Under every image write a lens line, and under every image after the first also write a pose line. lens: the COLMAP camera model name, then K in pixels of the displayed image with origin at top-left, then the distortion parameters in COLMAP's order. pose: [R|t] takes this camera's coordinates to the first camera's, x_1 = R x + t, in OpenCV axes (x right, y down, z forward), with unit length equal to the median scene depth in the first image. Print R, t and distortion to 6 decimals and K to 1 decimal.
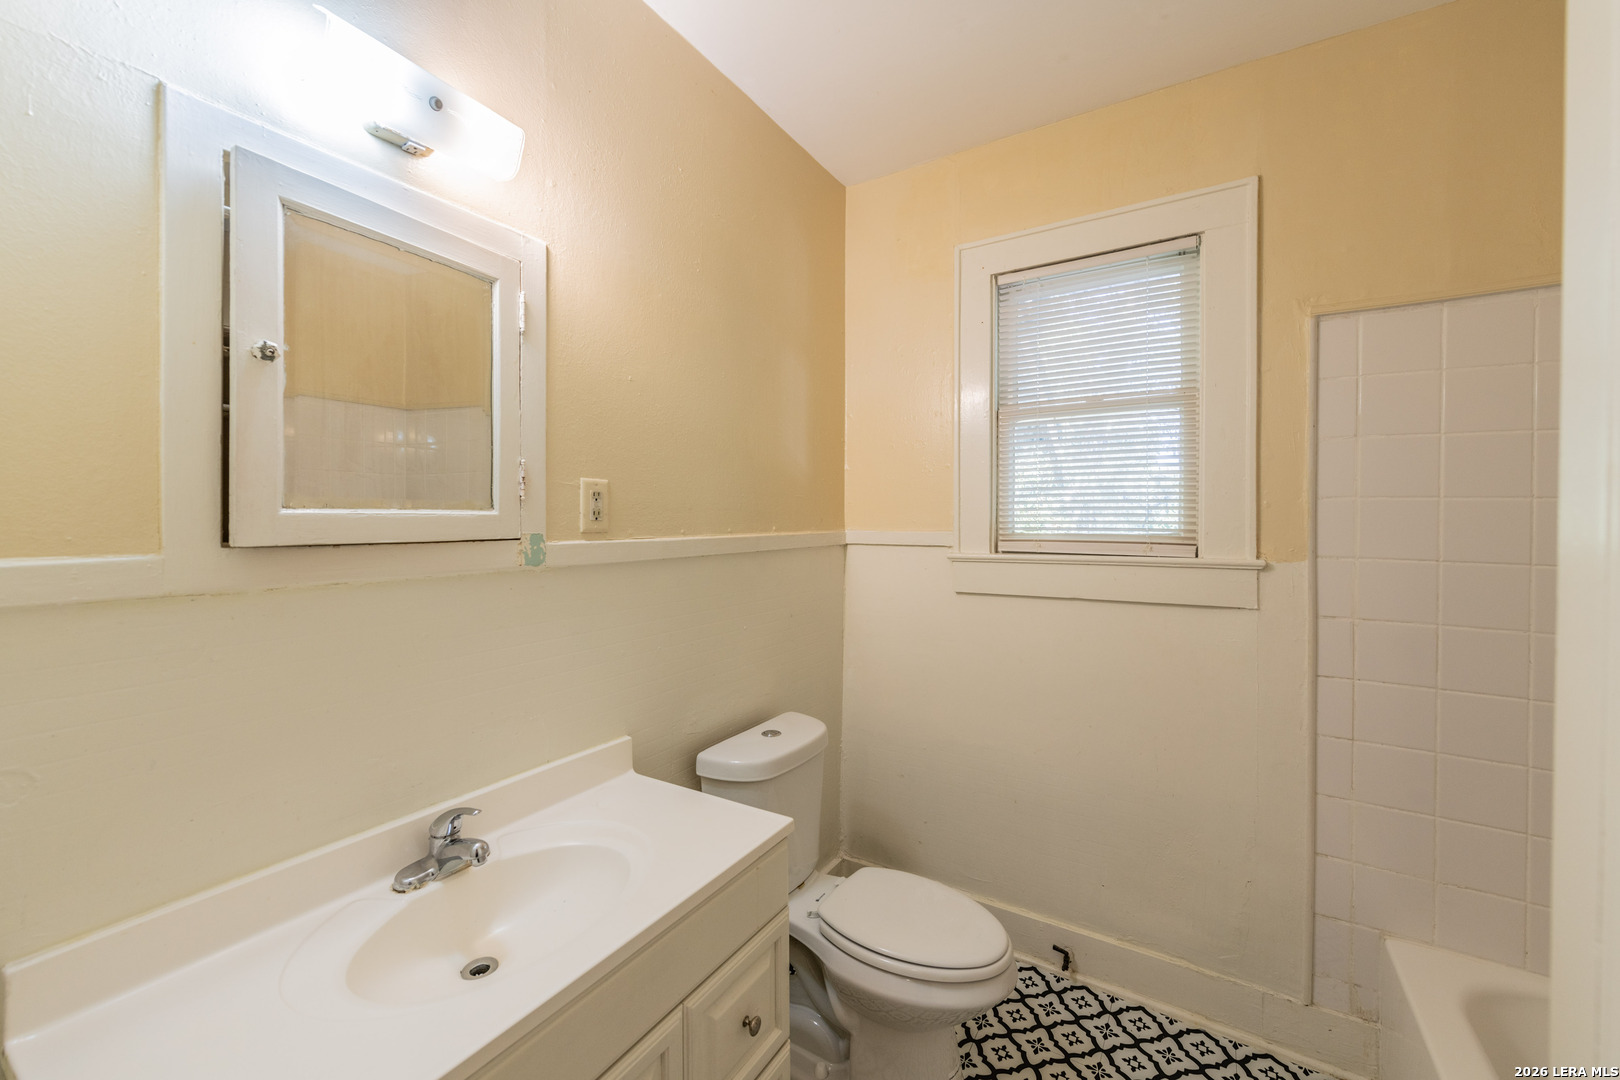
lens RADIAL K [[624.0, 0, 810.0], [0, 624.0, 540.0], [0, 0, 1]] dist [0.001553, -0.000784]
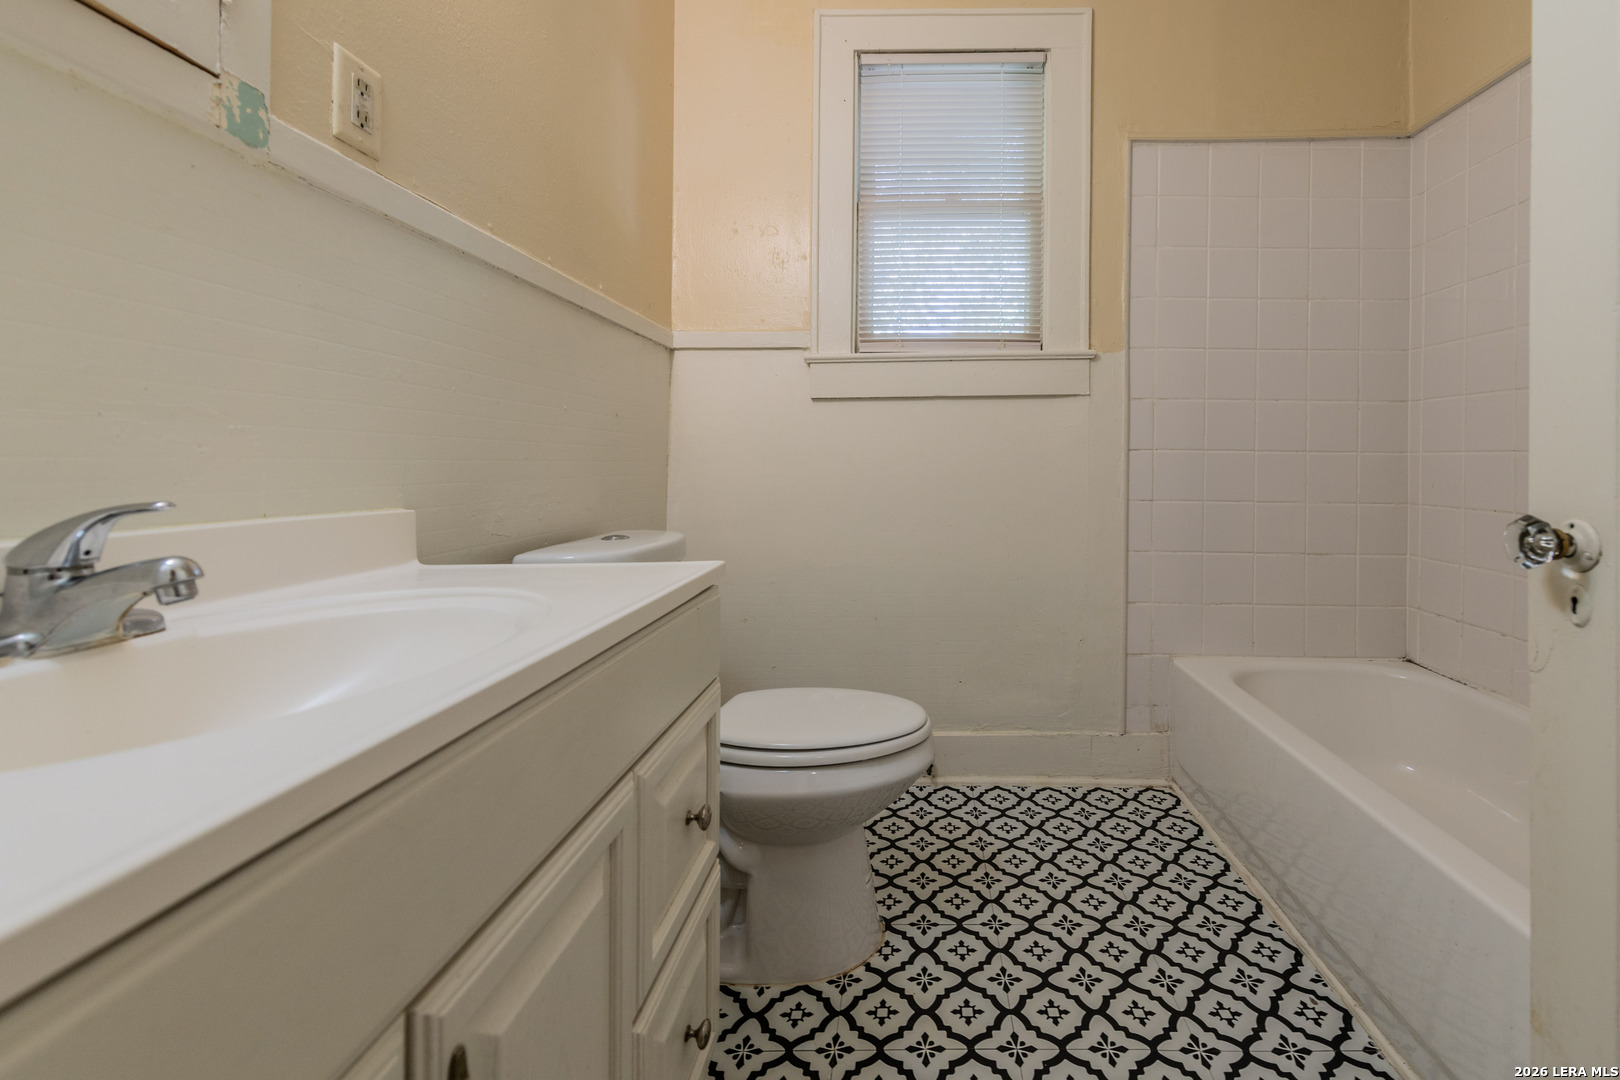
lens RADIAL K [[646.4, 0, 843.5], [0, 646.4, 541.5], [0, 0, 1]] dist [0.006916, -0.004210]
pose [[0.853969, -0.001309, 0.520323, -0.272959], [0.005586, 0.999962, -0.006652, 0.377474], [-0.520294, 0.008587, 0.853944, 0.226582]]
